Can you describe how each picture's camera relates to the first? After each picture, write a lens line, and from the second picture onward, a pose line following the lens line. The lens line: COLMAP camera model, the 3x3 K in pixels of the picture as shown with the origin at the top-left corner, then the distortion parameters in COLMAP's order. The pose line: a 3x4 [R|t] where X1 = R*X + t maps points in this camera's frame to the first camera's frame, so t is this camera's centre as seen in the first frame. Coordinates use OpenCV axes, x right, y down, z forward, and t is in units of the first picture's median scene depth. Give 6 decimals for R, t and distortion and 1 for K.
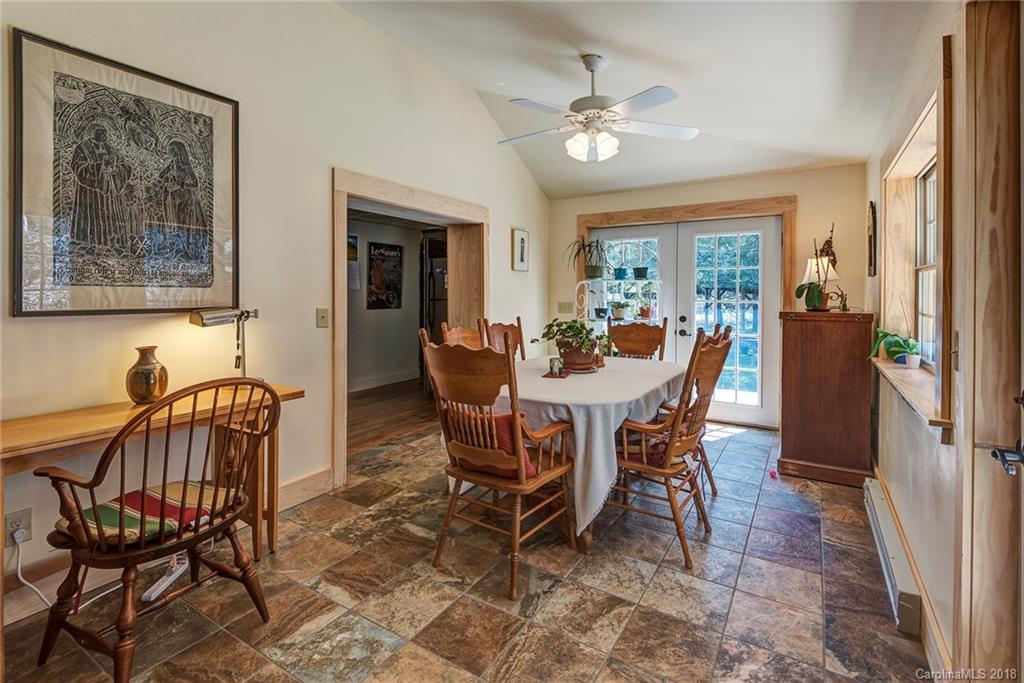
lens RADIAL K [[484.8, 0, 514.6], [0, 484.8, 313.0], [0, 0, 1]] dist [-0.006429, -0.001420]
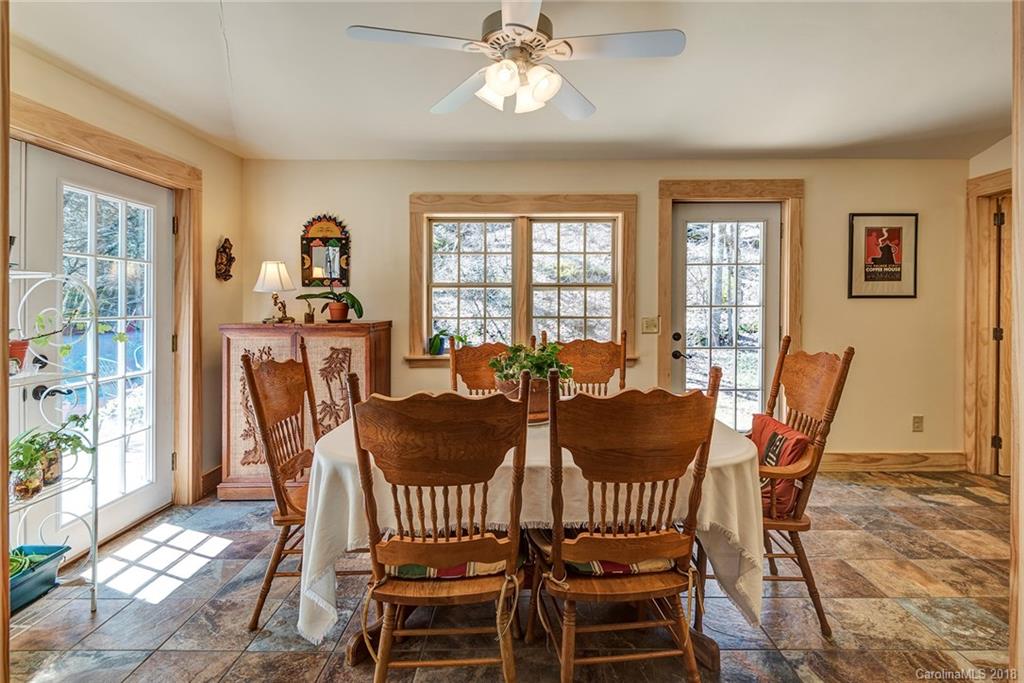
lens RADIAL K [[484.8, 0, 514.6], [0, 484.8, 313.0], [0, 0, 1]] dist [-0.006429, -0.001420]
pose [[-0.510029, -0.014950, 0.860027, -0.690080], [0.025335, 0.999154, 0.032393, -0.079825], [-0.859784, 0.038310, -0.509219, 2.168452]]
